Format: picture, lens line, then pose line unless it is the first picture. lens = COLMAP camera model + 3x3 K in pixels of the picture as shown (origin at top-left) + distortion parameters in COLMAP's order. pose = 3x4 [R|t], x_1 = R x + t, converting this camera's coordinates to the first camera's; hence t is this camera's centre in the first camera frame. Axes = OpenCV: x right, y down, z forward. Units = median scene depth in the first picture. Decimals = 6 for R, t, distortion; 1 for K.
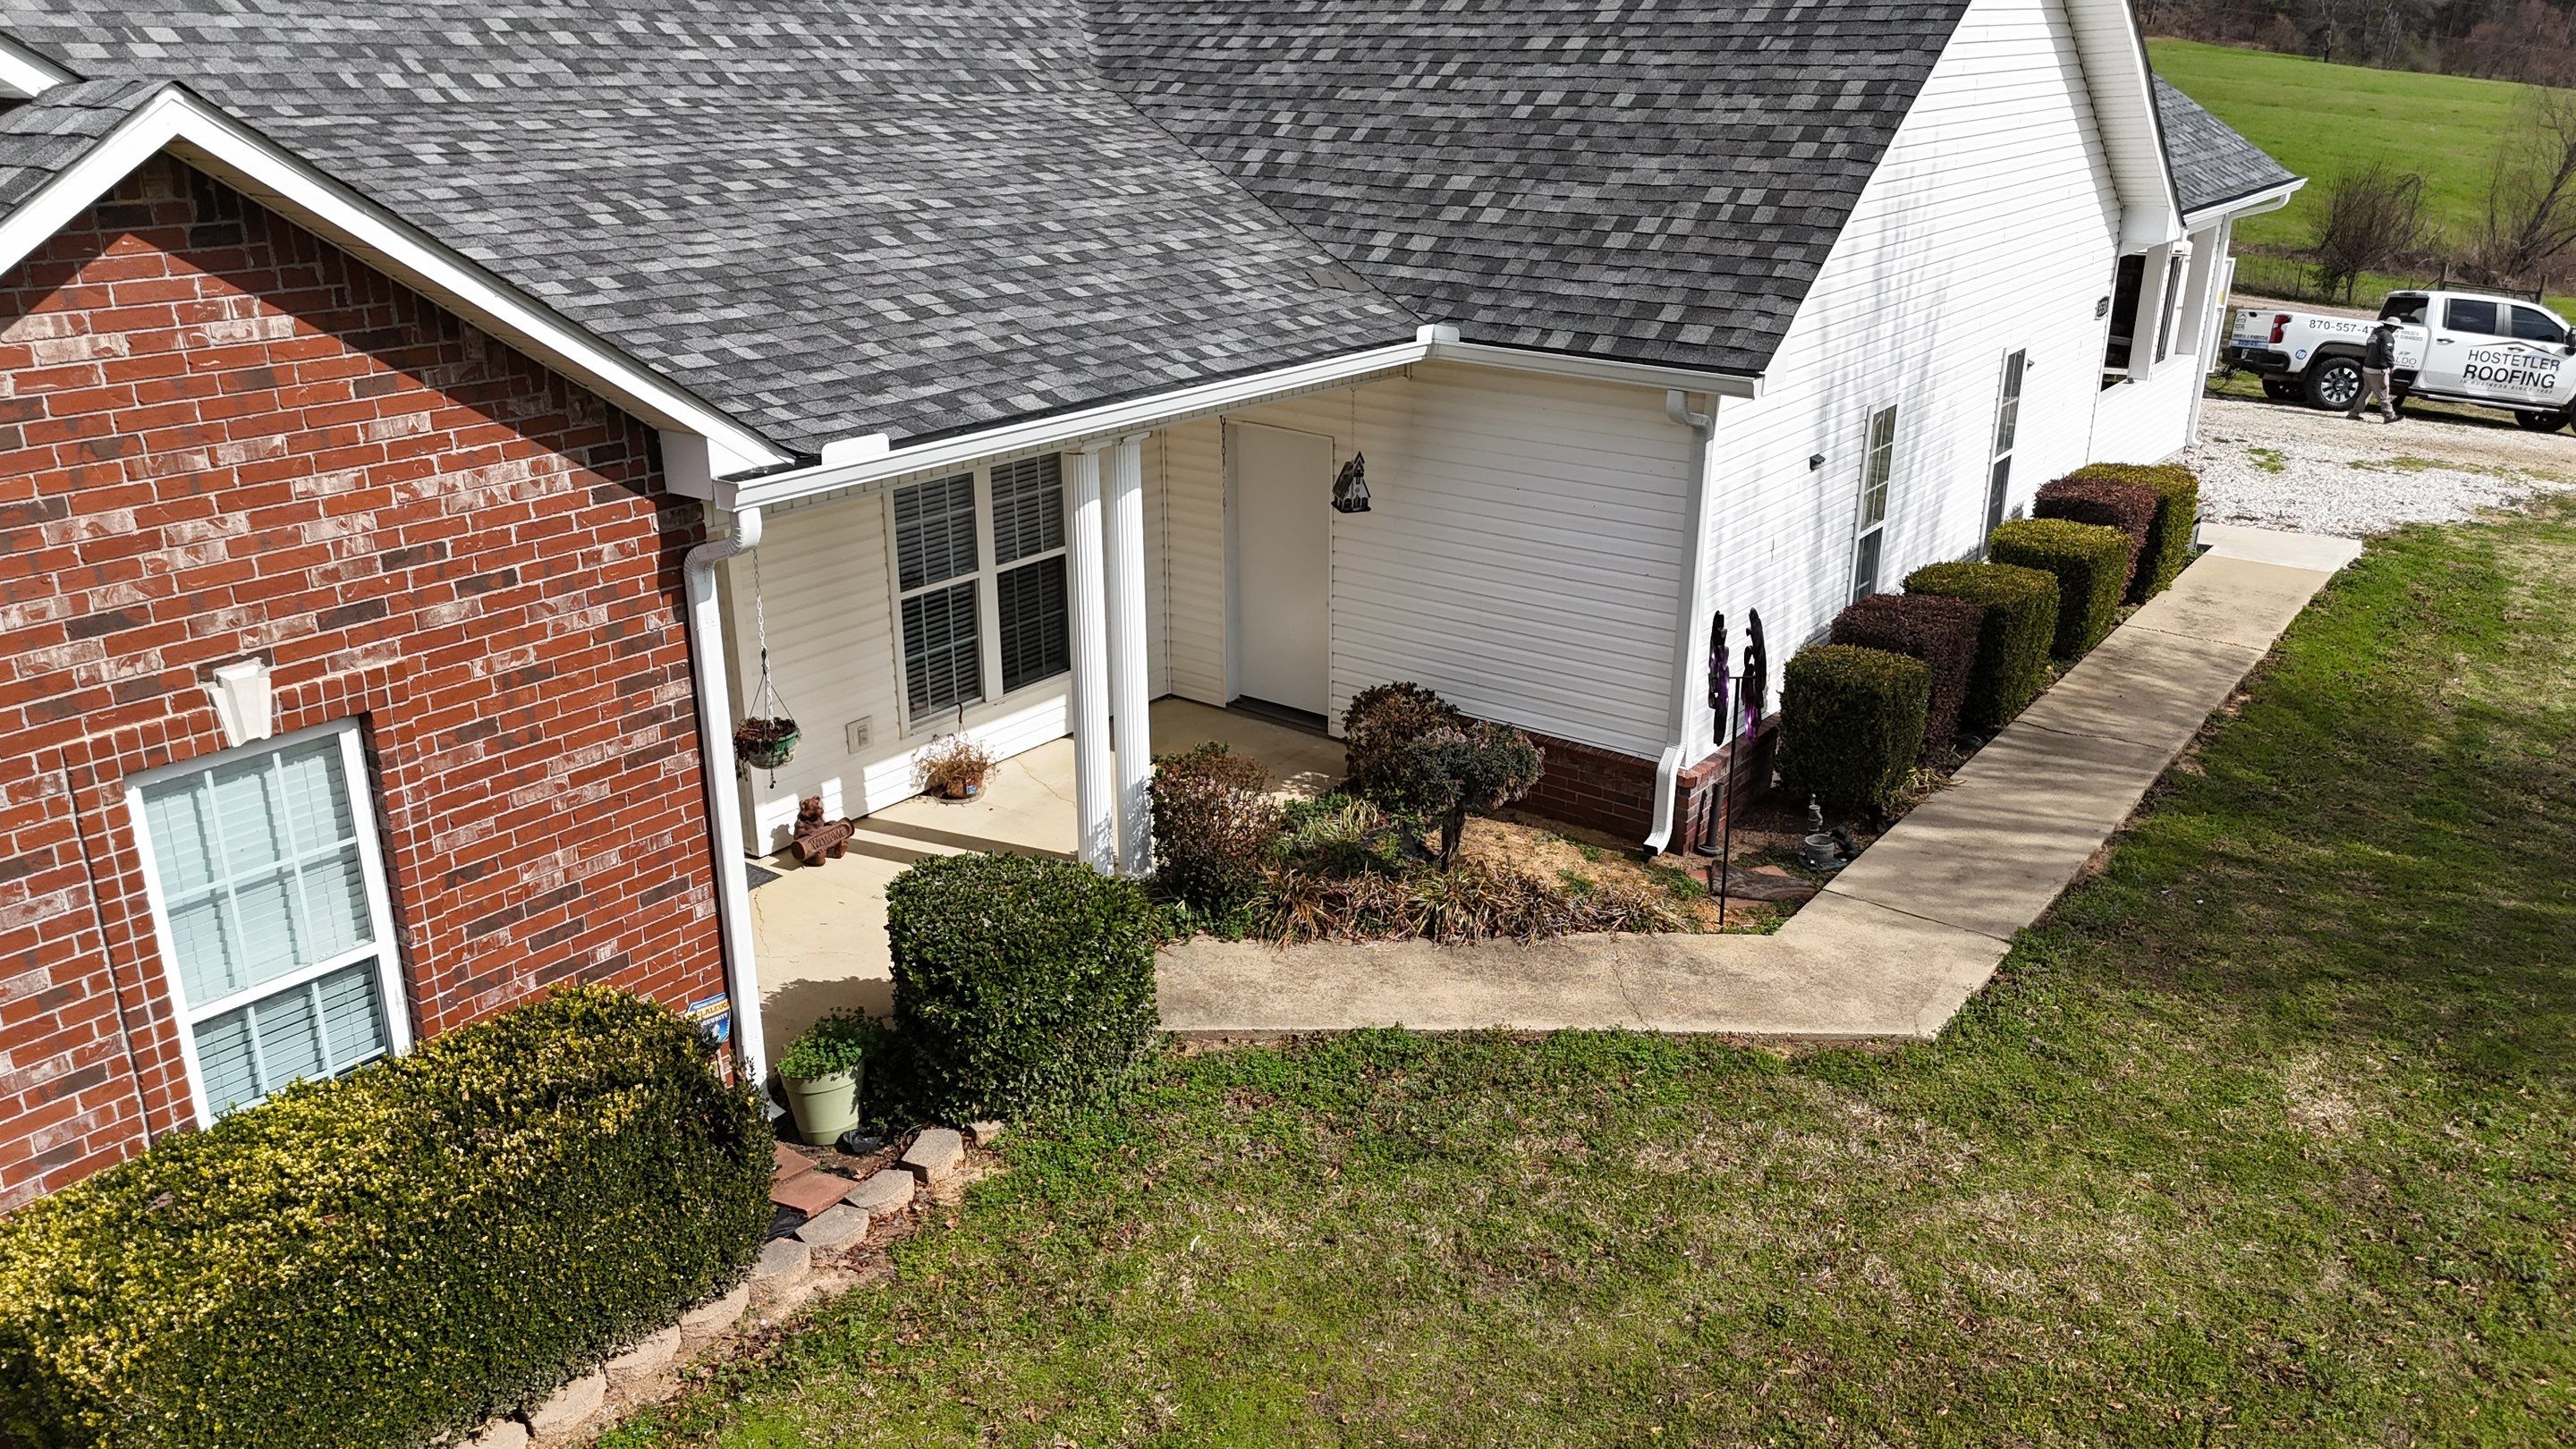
lens RADIAL K [[1896.5, 0, 1282.7], [0, 1896.5, 735.4], [0, 0, 1]] dist [0.071066, -0.079059]
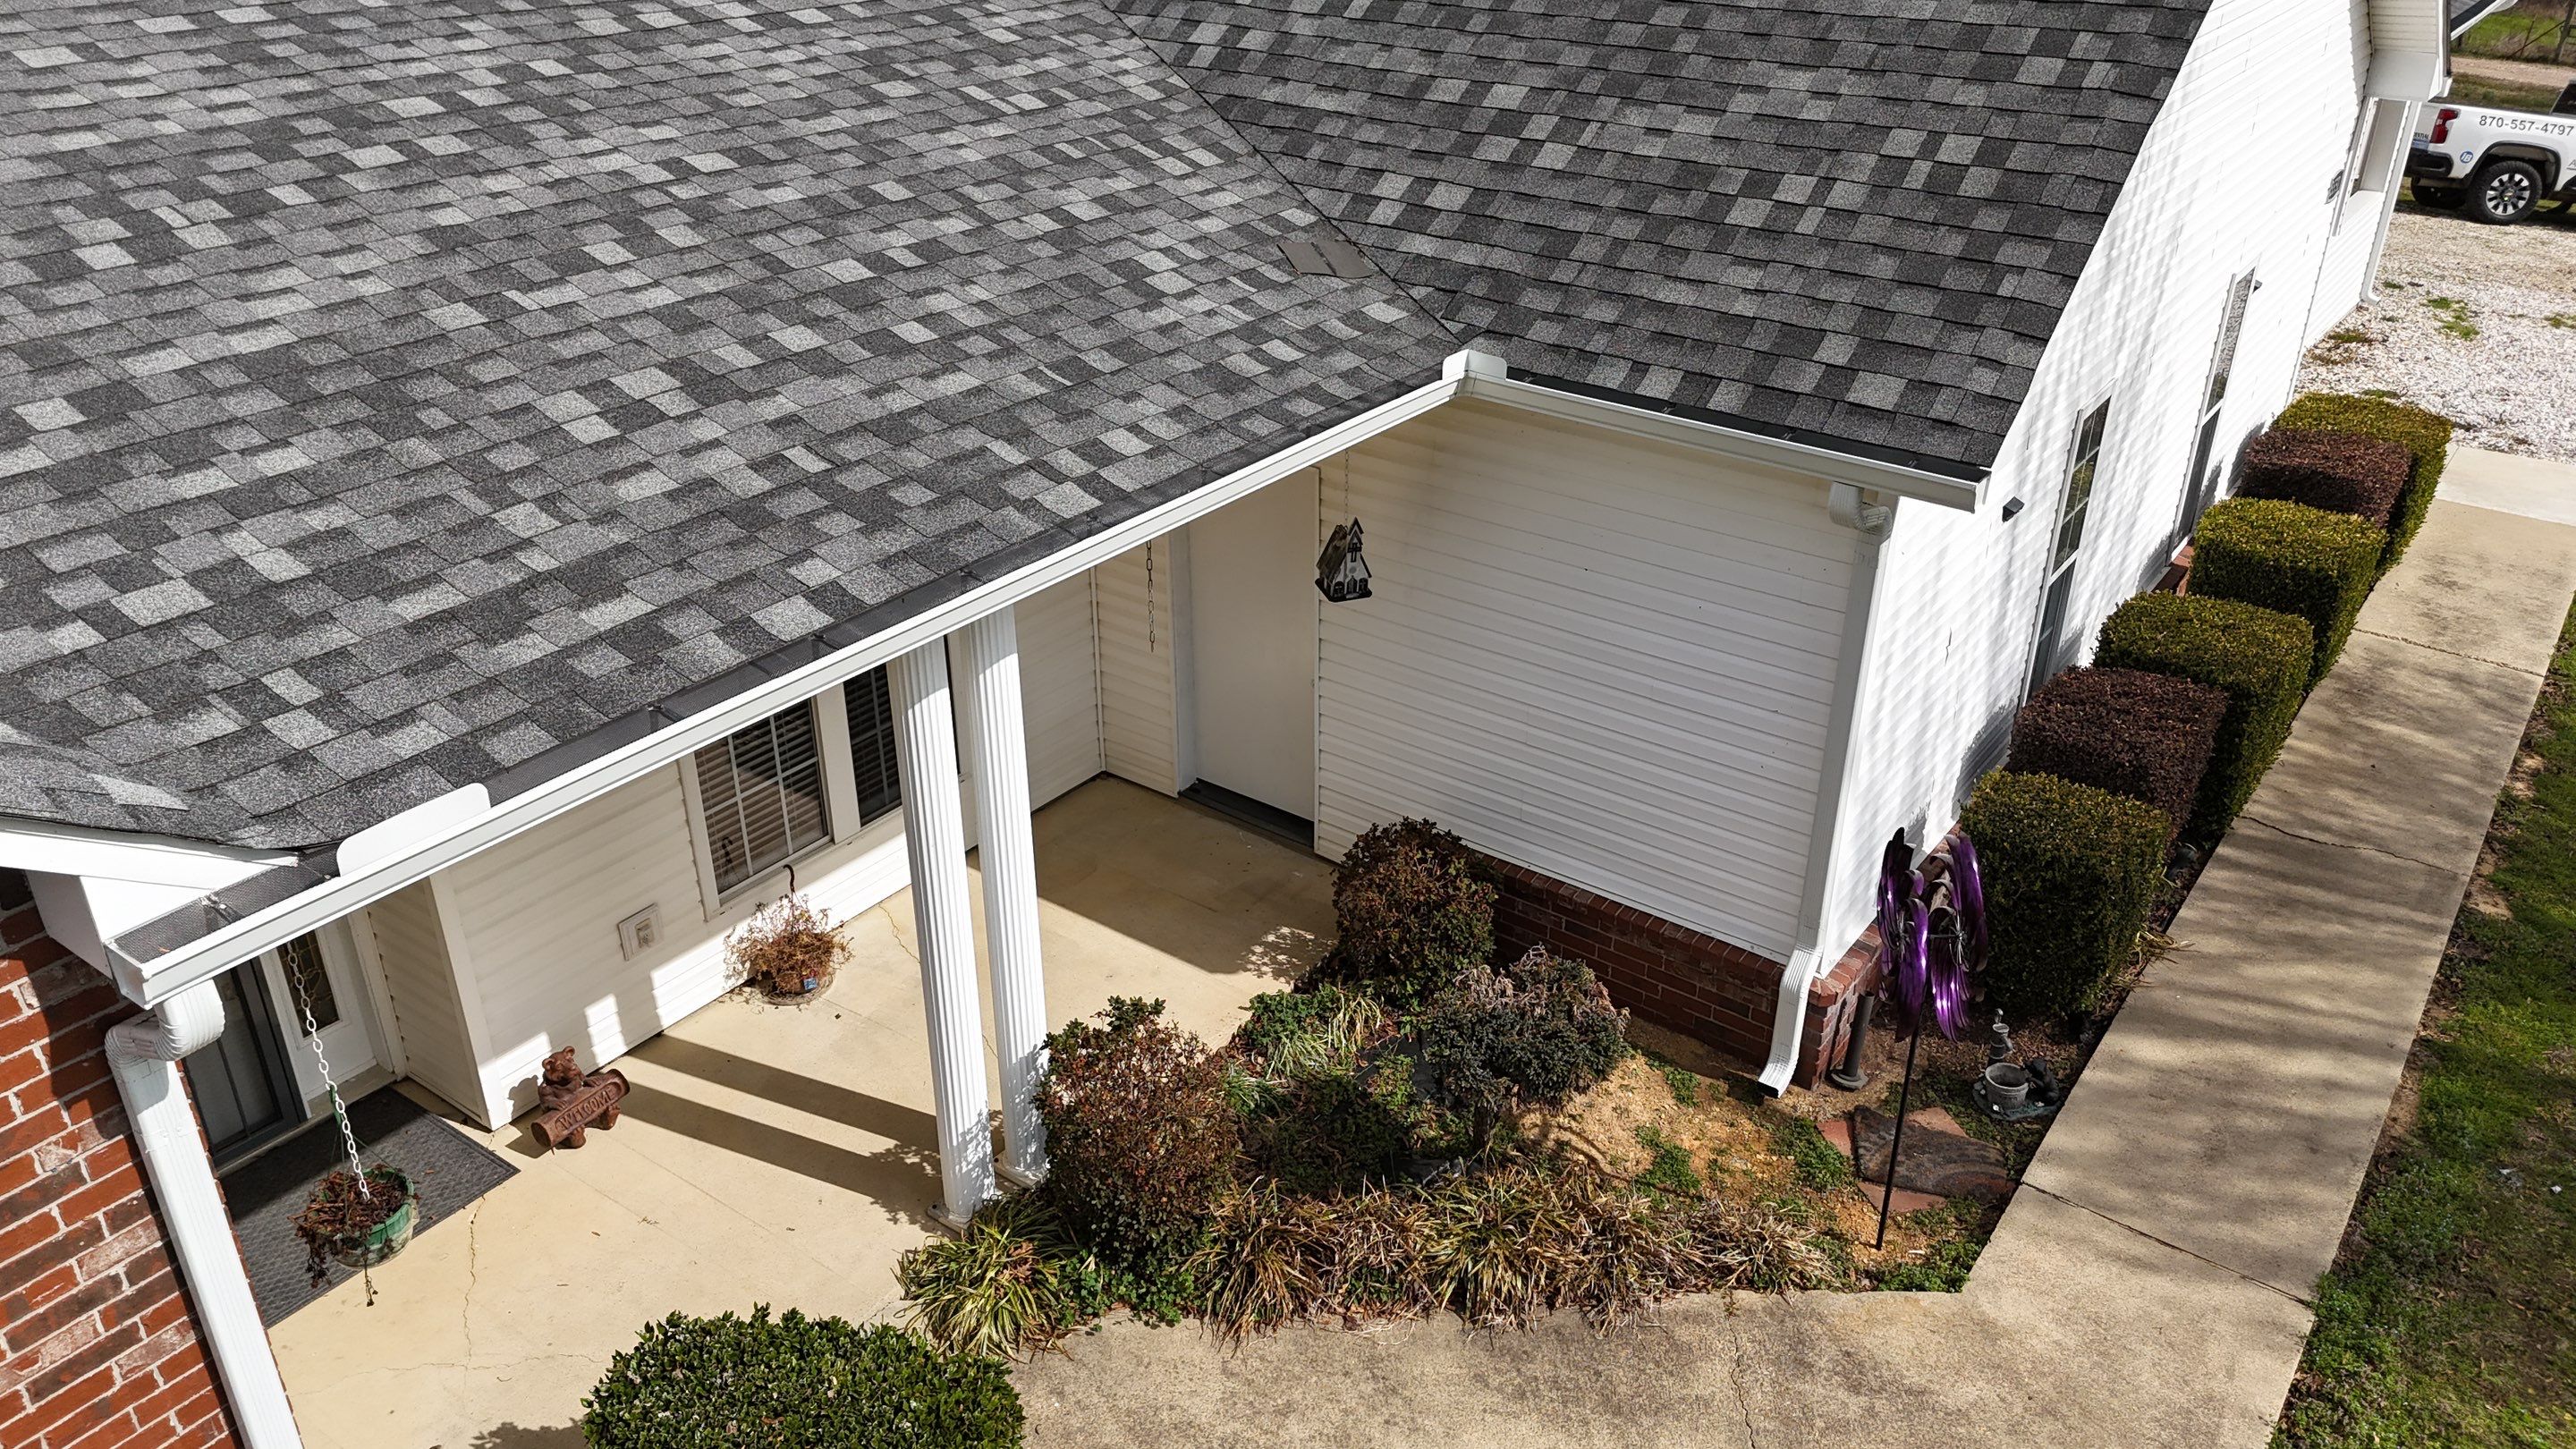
lens RADIAL K [[1897.0, 0, 1288.0], [0, 1897.0, 724.5], [0, 0, 1]] dist [0.071443, -0.074257]
pose [[0.999995, -0.003052, 0.001281, 0.015504], [0.002852, 0.990930, 0.134350, -0.177743], [-0.001679, -0.134345, 0.990933, 0.329261]]
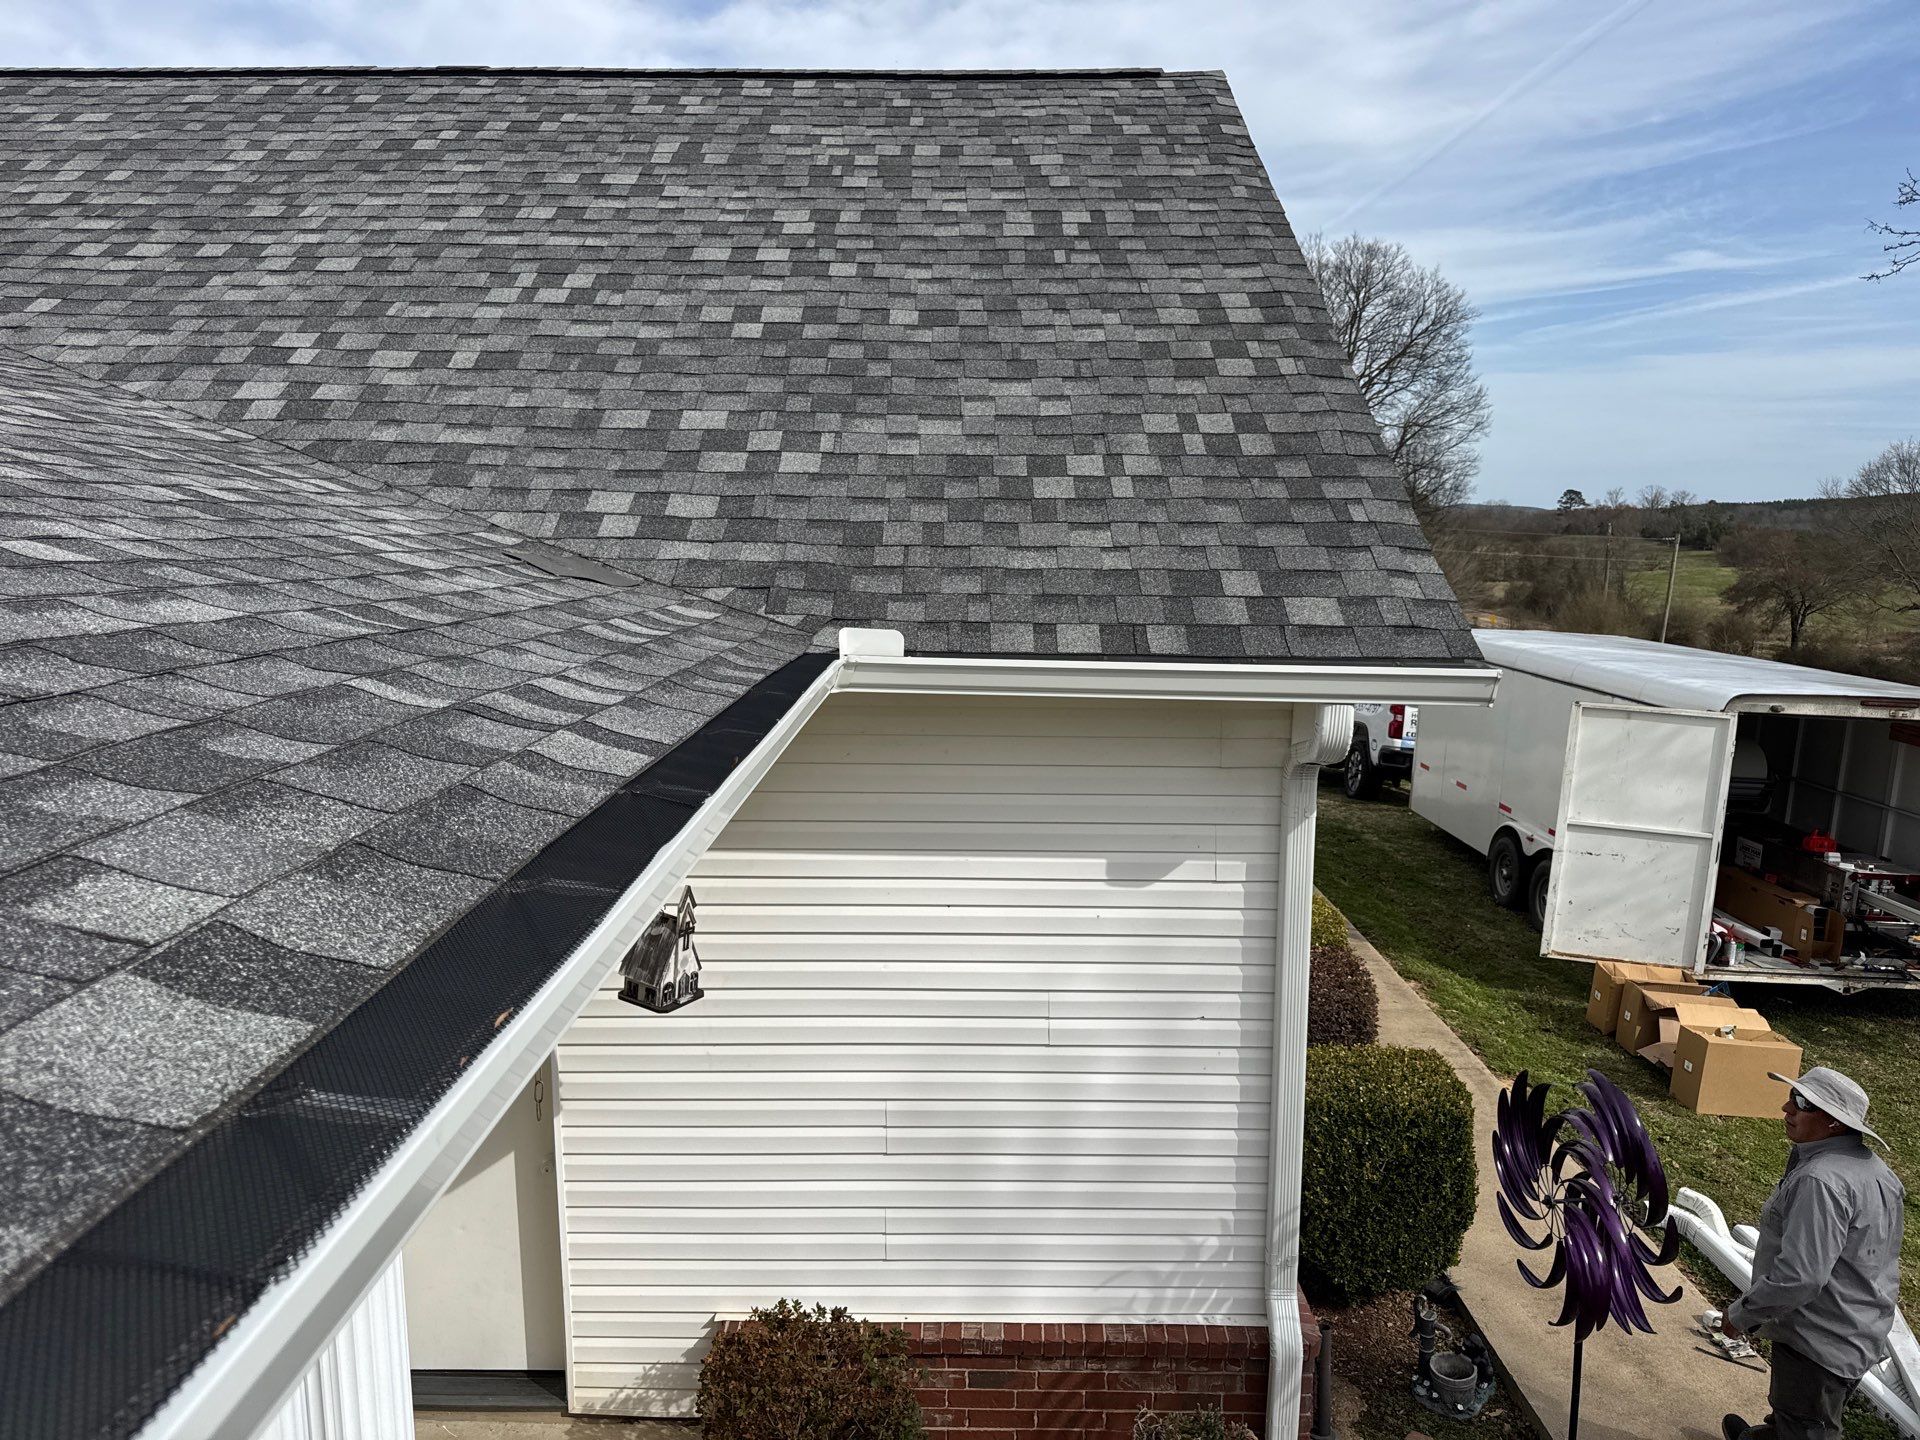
lens RADIAL K [[1338.8, 0, 952.9], [0, 1338.8, 726.9], [0, 0, 1]] dist [0.093473, -0.131644]
pose [[0.800027, -0.087353, 0.593570, -0.117818], [0.201959, 0.970817, -0.129333, -0.138045], [-0.564950, 0.223347, 0.794322, 0.708285]]
